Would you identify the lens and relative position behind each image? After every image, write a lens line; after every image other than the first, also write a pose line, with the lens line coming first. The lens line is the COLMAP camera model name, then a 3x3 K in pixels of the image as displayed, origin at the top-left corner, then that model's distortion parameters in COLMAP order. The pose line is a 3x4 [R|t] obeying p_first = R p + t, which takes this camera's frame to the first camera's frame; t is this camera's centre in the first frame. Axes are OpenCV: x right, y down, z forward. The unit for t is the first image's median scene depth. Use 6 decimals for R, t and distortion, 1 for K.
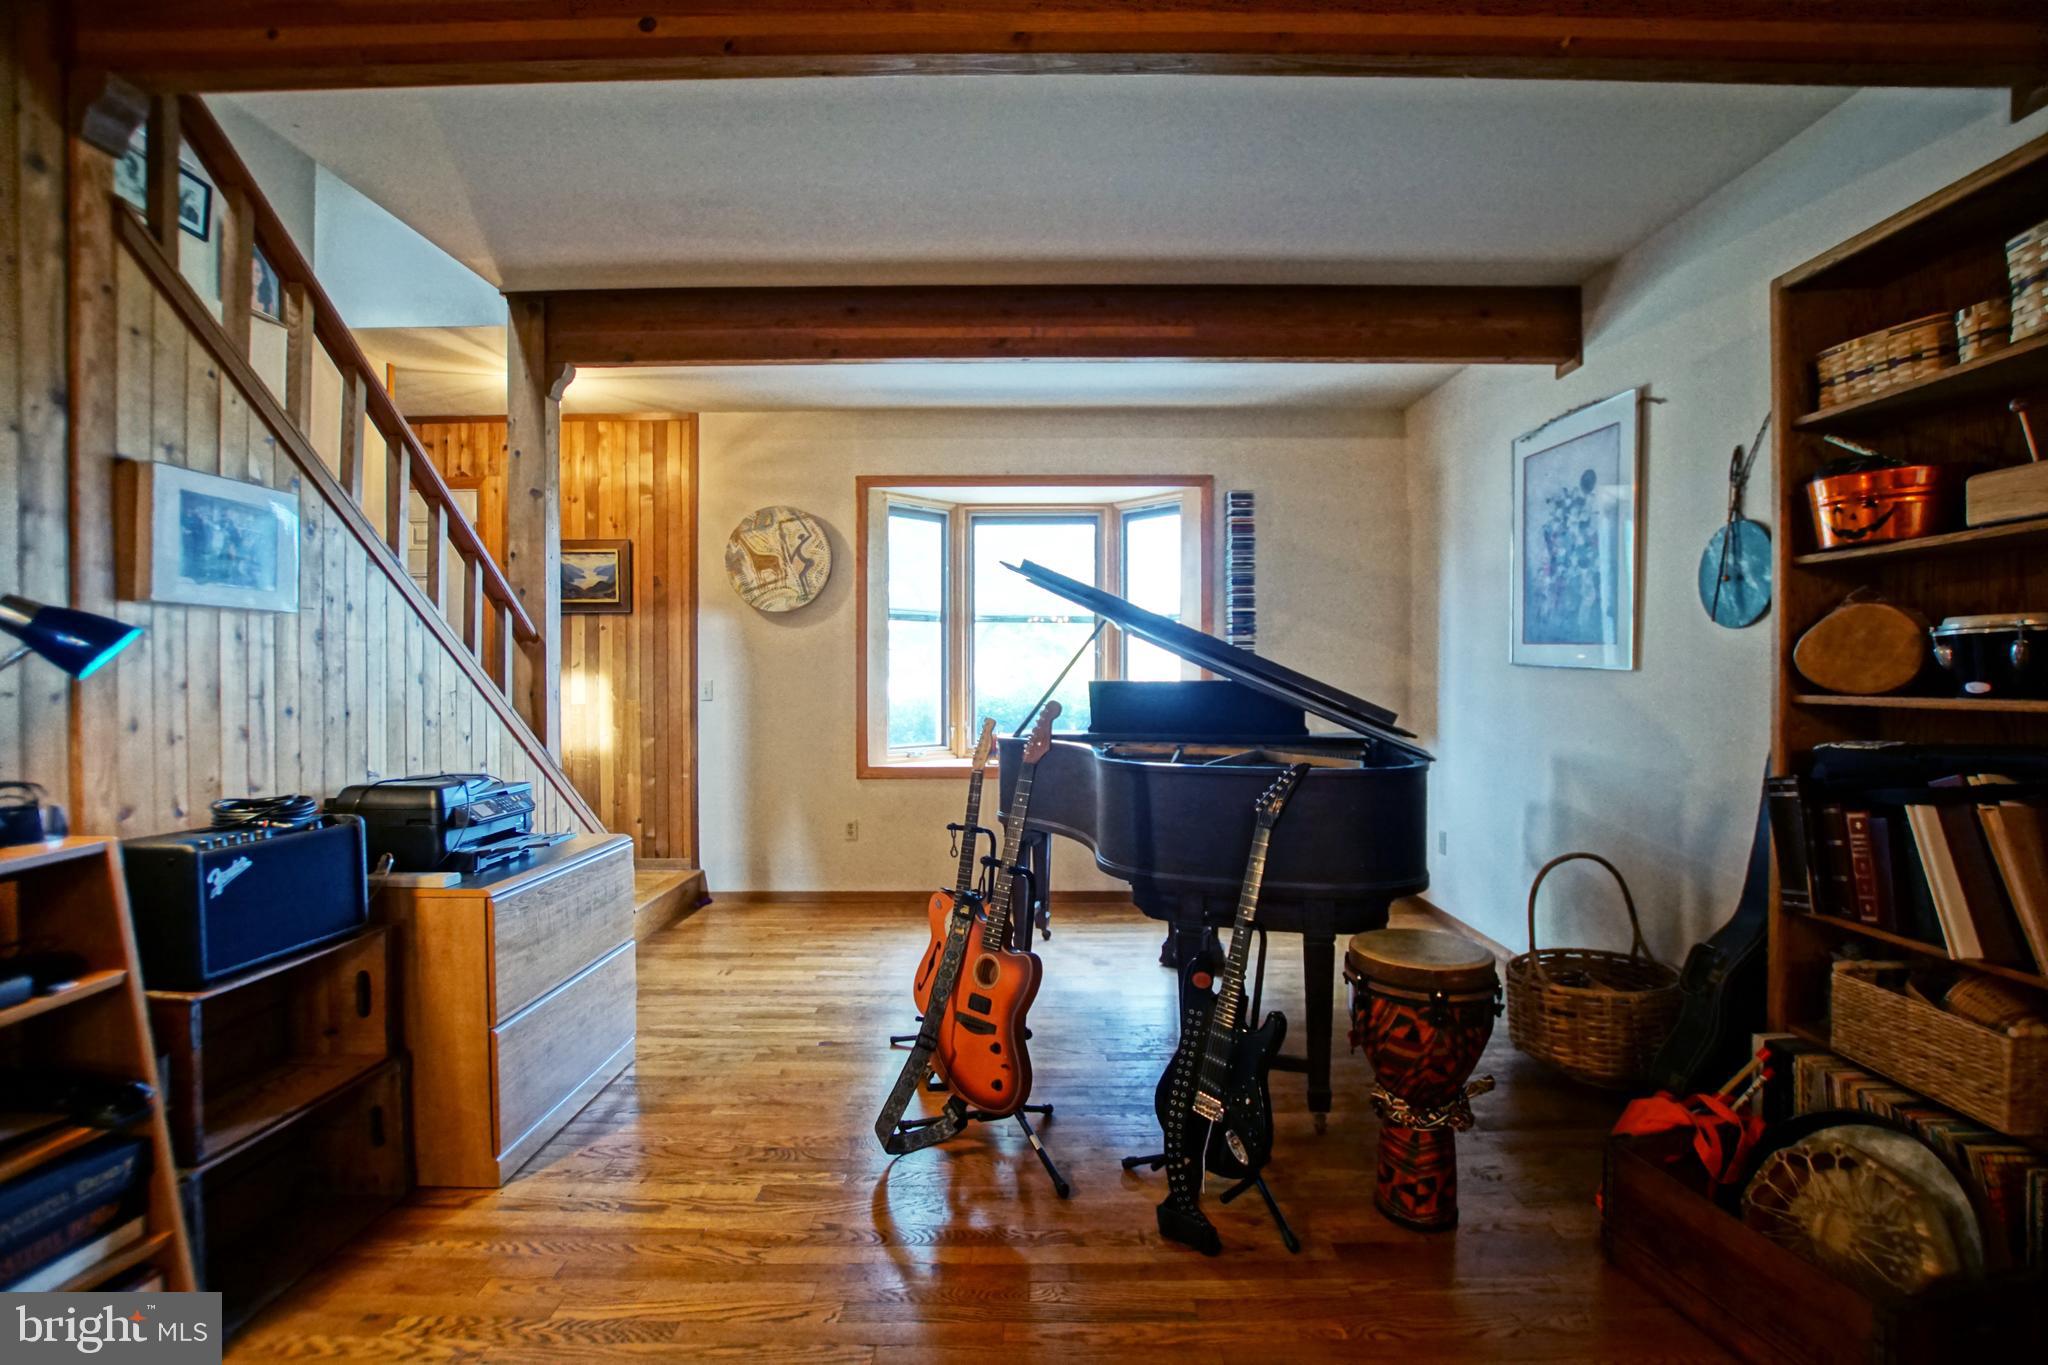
lens RADIAL K [[902.7, 0, 1038.6], [0, 902.7, 680.8], [0, 0, 1]] dist [-0.030616, 0.004112]
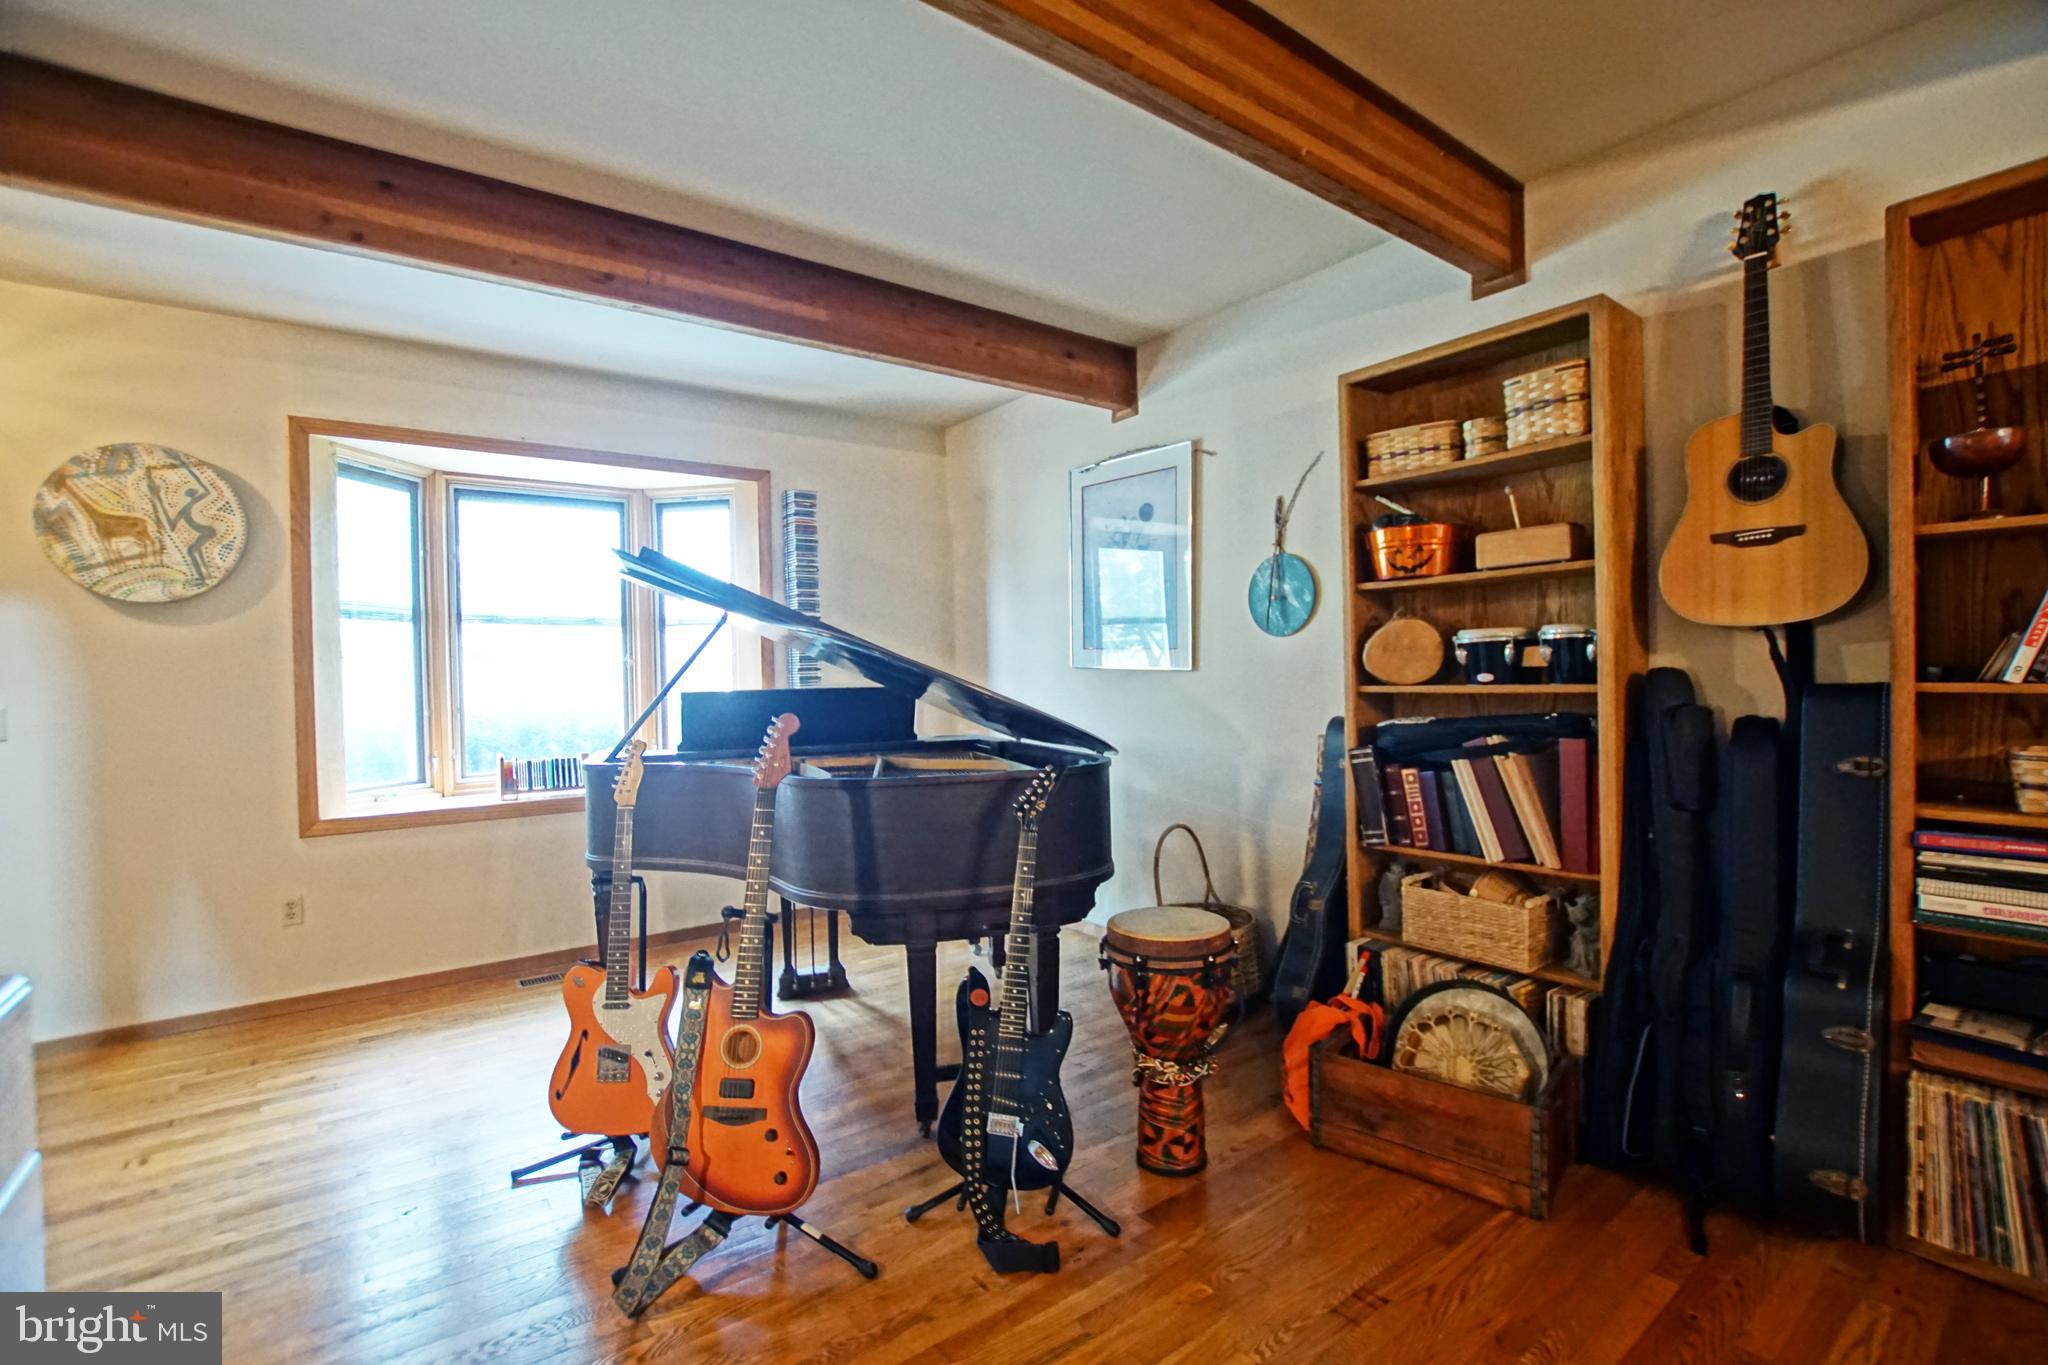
lens RADIAL K [[902.7, 0, 1031.0], [0, 902.7, 684.1], [0, 0, 1]] dist [-0.030616, 0.004112]
pose [[0.799014, -0.022052, 0.600908, -0.301252], [0.024665, 0.999688, 0.003891, -0.004277], [-0.600807, 0.011713, 0.799309, 0.167432]]
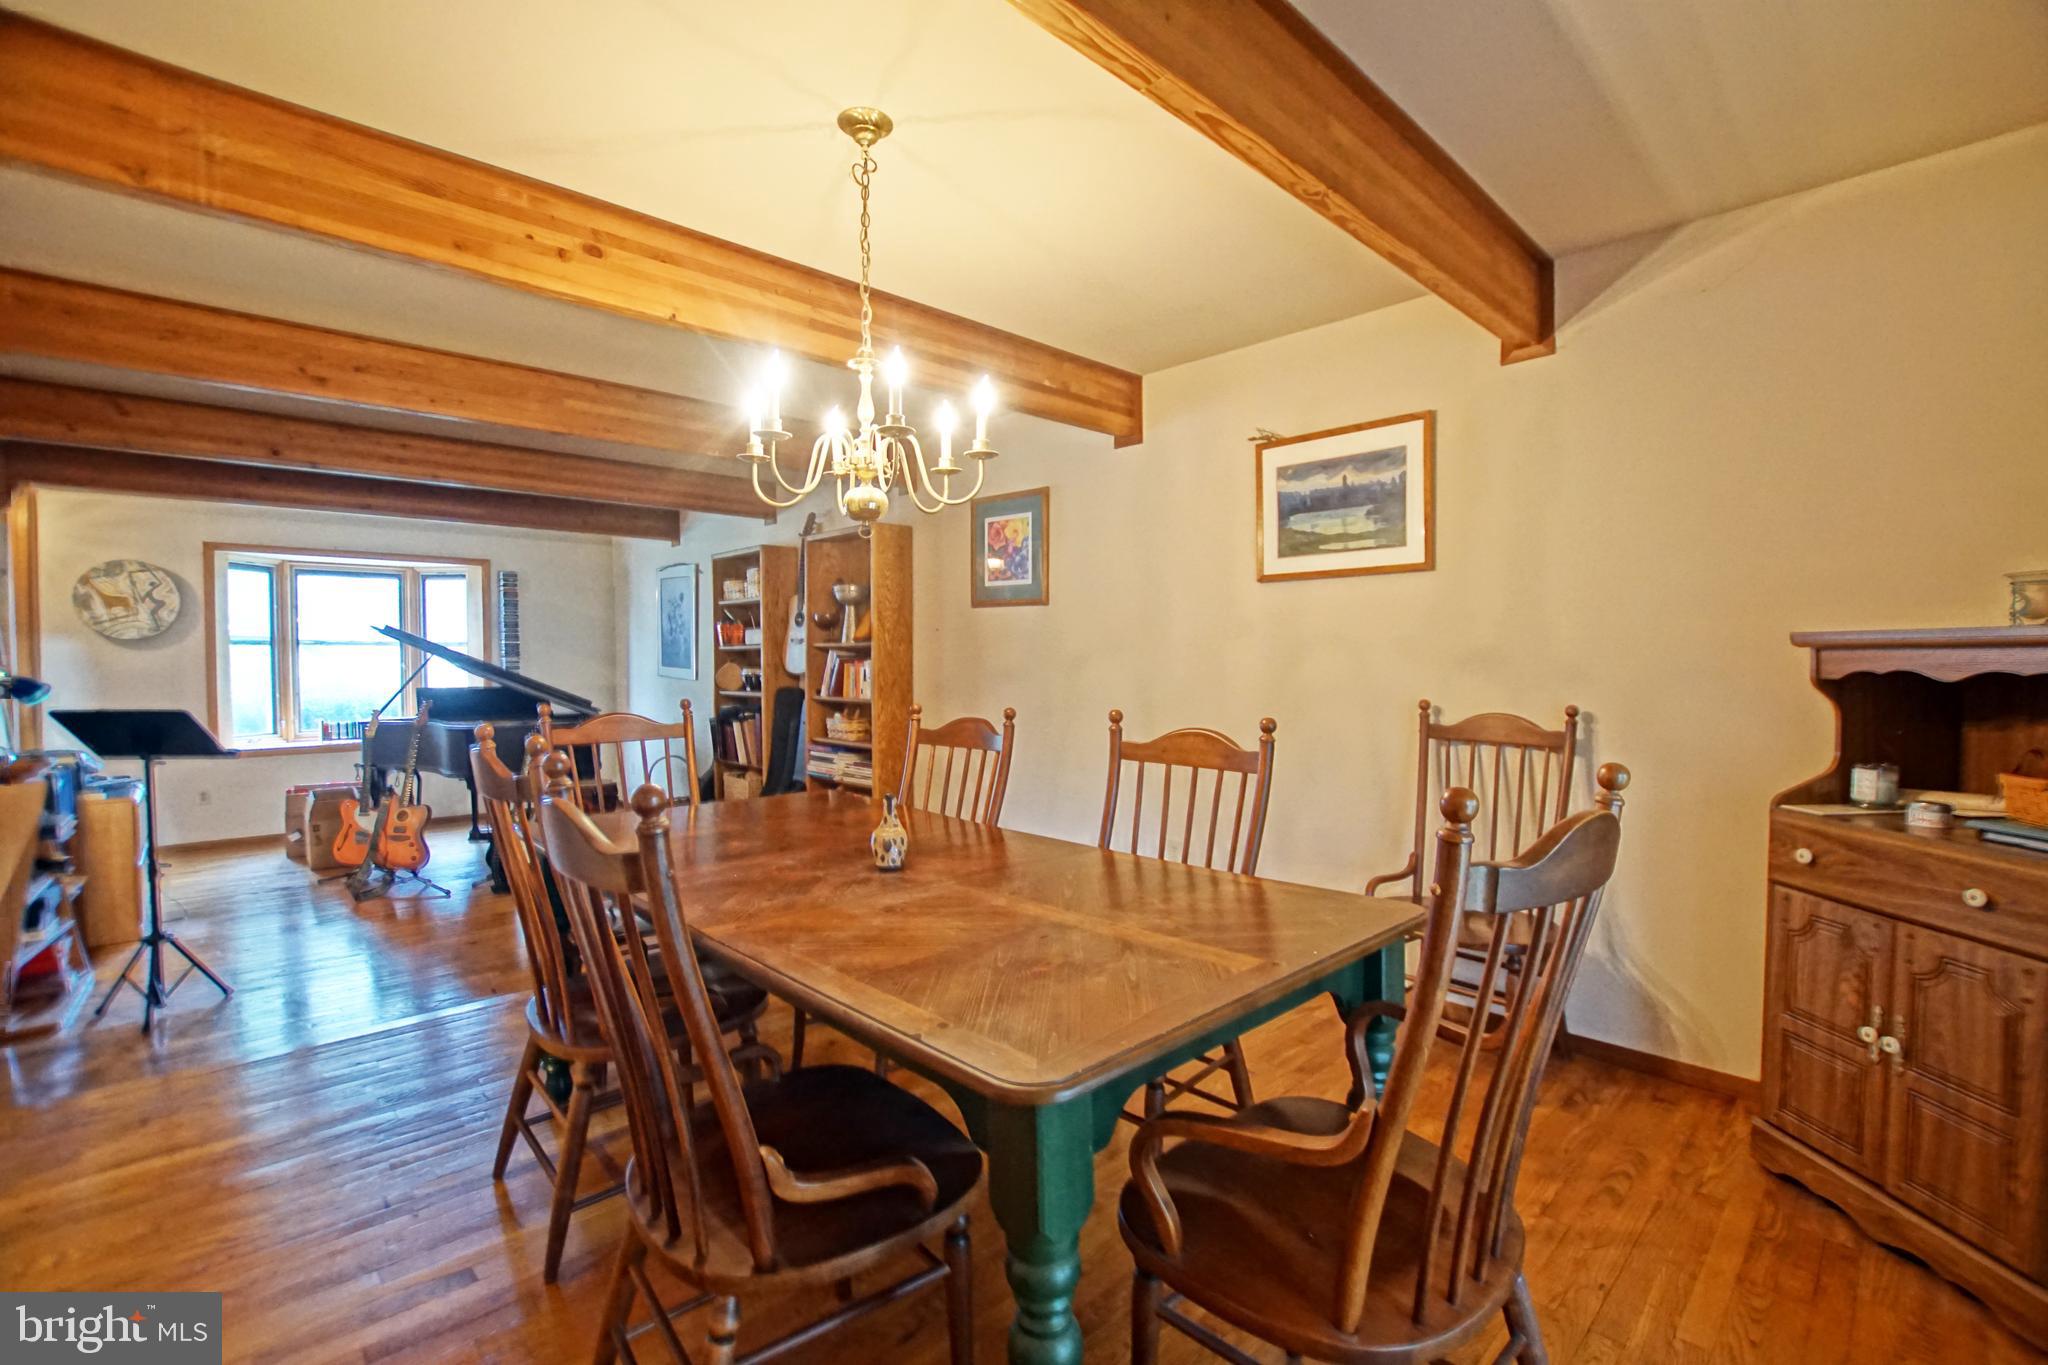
lens RADIAL K [[902.7, 0, 1034.0], [0, 902.7, 685.6], [0, 0, 1]] dist [-0.030616, 0.004112]
pose [[0.719295, -0.019254, 0.694438, -0.435735], [0.005383, 0.999740, 0.022142, -0.055520], [-0.694684, -0.012188, 0.719212, -1.655973]]
